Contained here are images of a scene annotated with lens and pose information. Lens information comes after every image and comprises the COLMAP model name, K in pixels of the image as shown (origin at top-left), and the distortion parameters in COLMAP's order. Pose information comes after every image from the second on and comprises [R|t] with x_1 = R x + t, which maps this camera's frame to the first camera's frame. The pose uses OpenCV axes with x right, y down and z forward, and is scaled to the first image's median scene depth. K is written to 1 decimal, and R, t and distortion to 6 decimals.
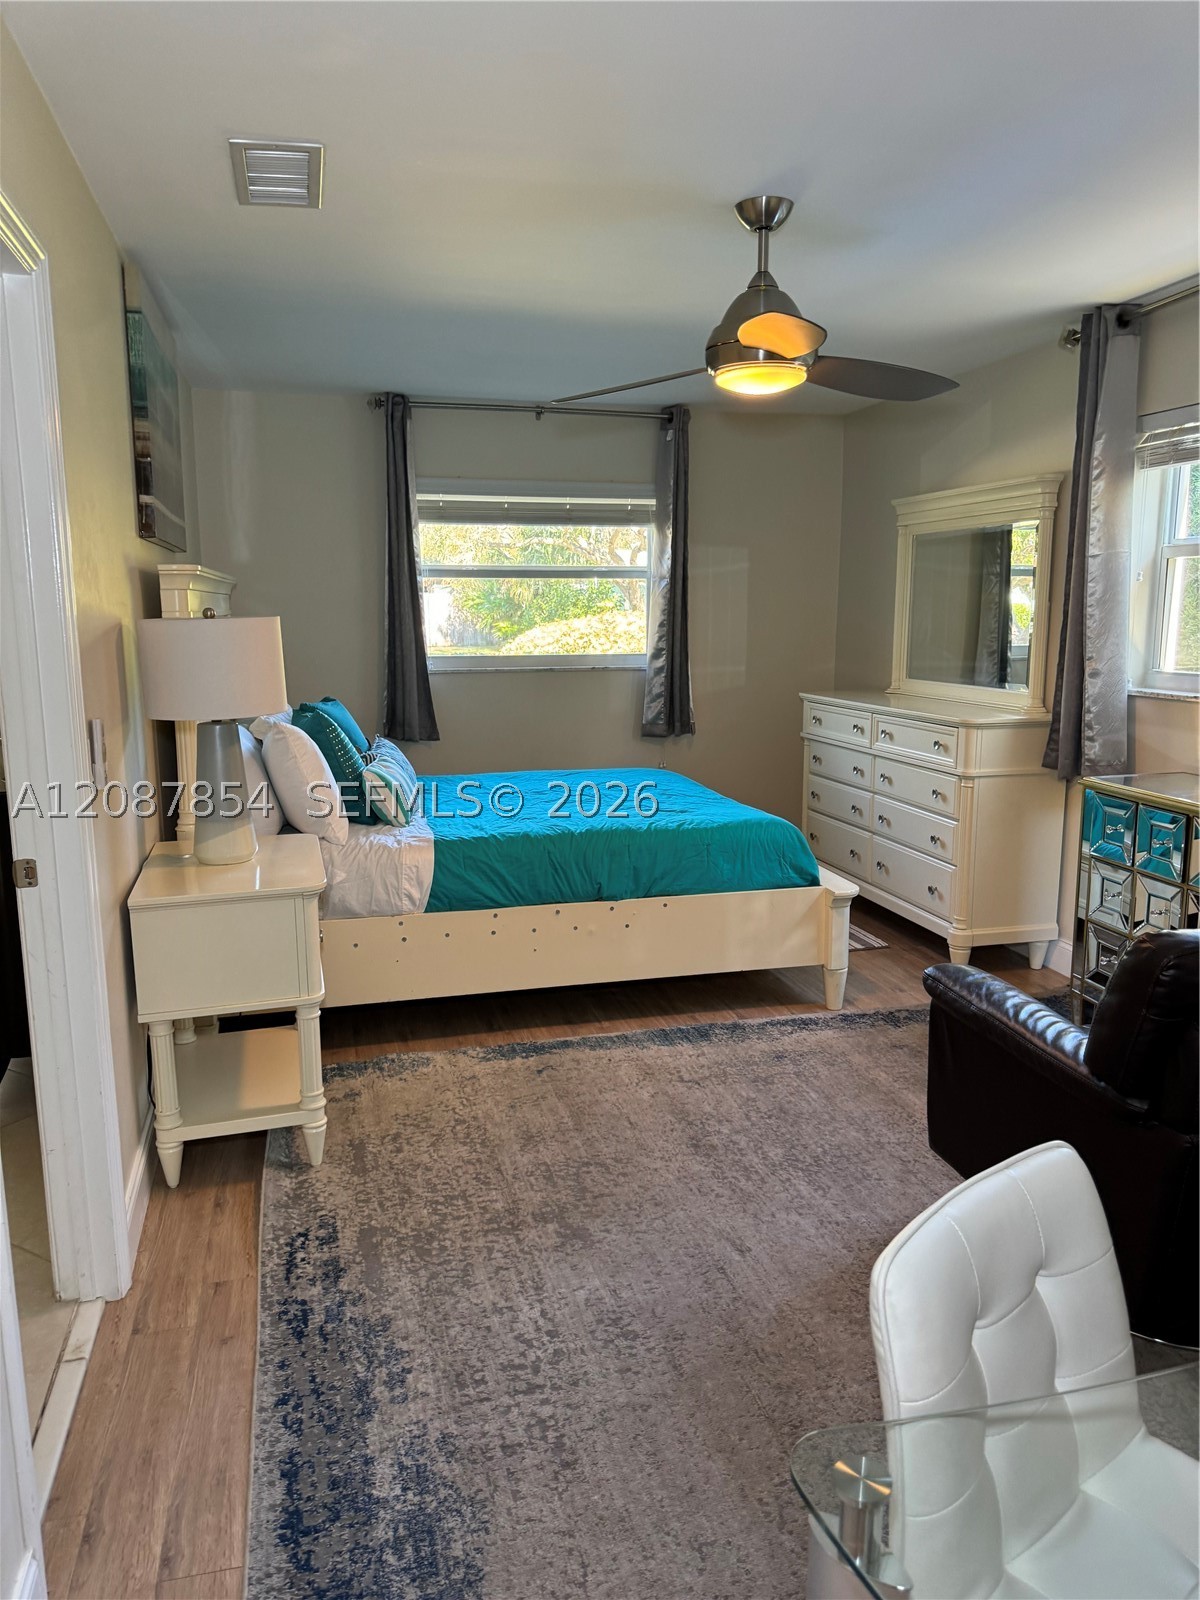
lens RADIAL K [[1124.0, 0, 600.5], [0, 1124.0, 801.7], [0, 0, 1]] dist [0.002796, -0.000360]
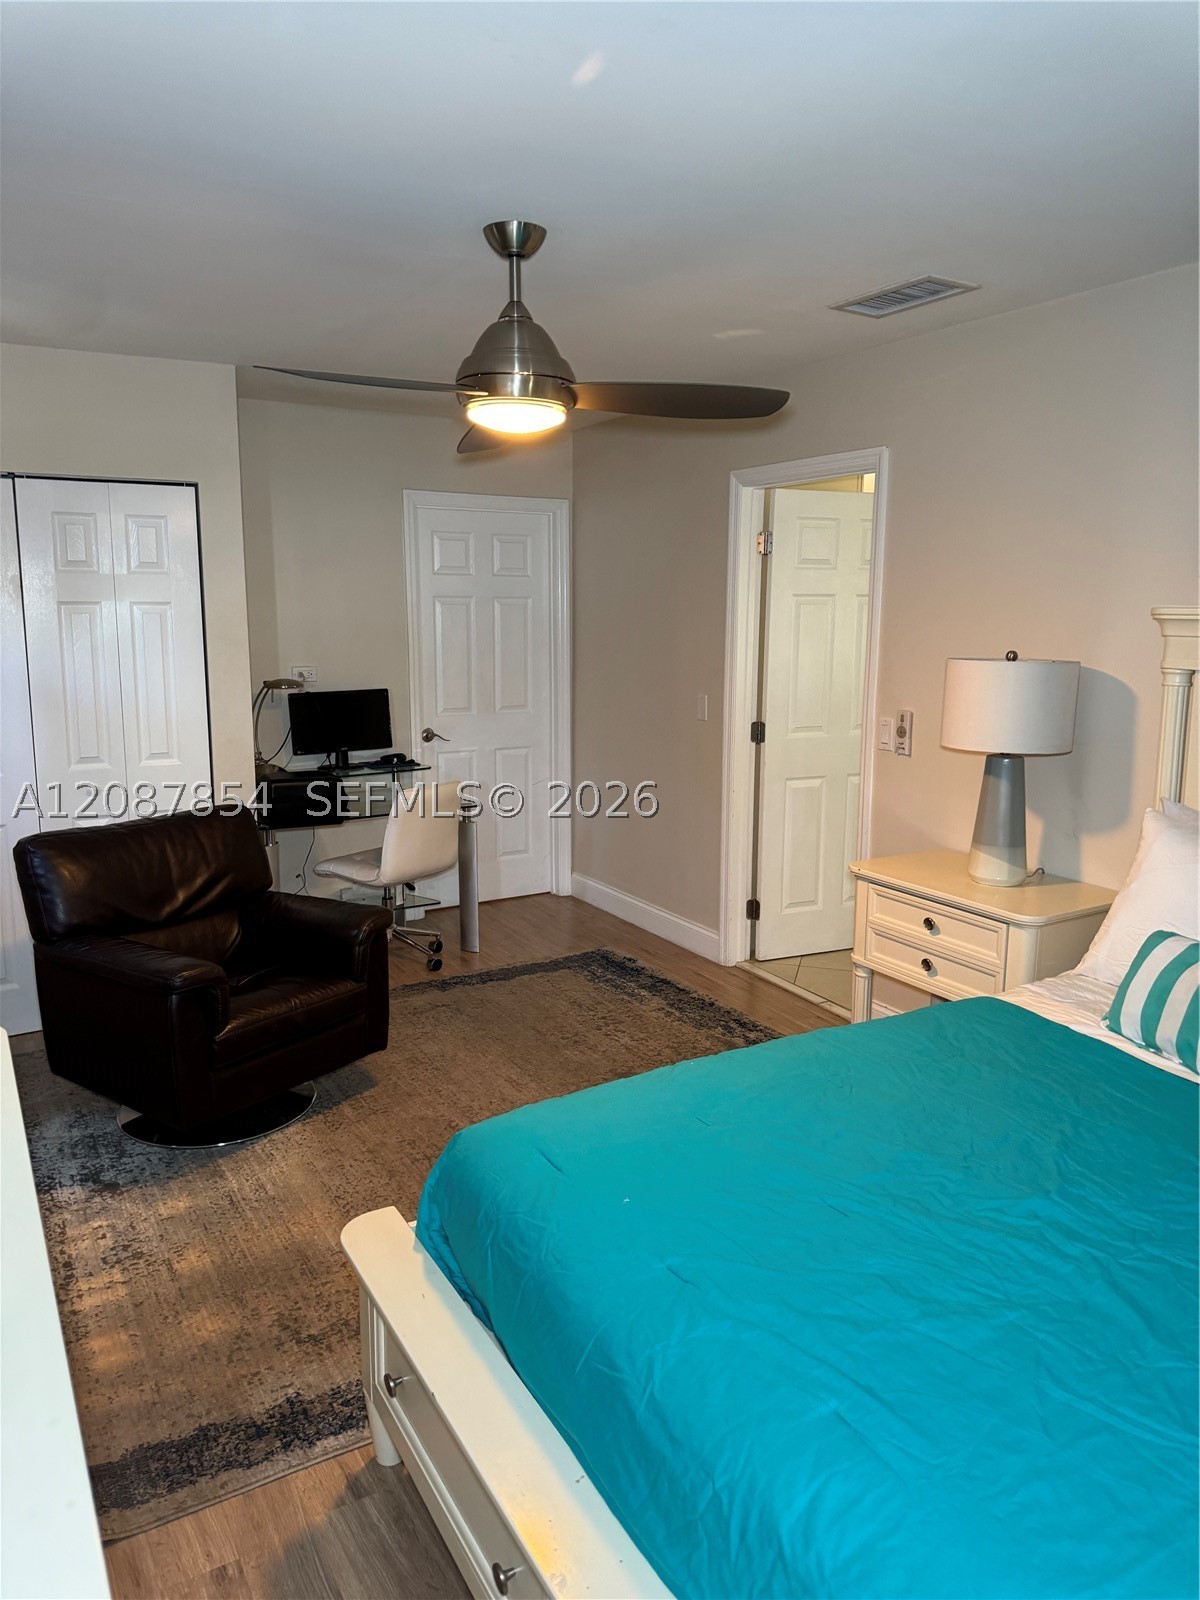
lens RADIAL K [[1124.0, 0, 601.0], [0, 1124.0, 796.0], [0, 0, 1]] dist [0.002796, -0.000360]
pose [[-0.963514, 0.042010, -0.264339, 0.465001], [-0.050101, 0.941842, 0.332300, -0.536597], [0.262925, 0.333419, -0.905374, 2.706200]]
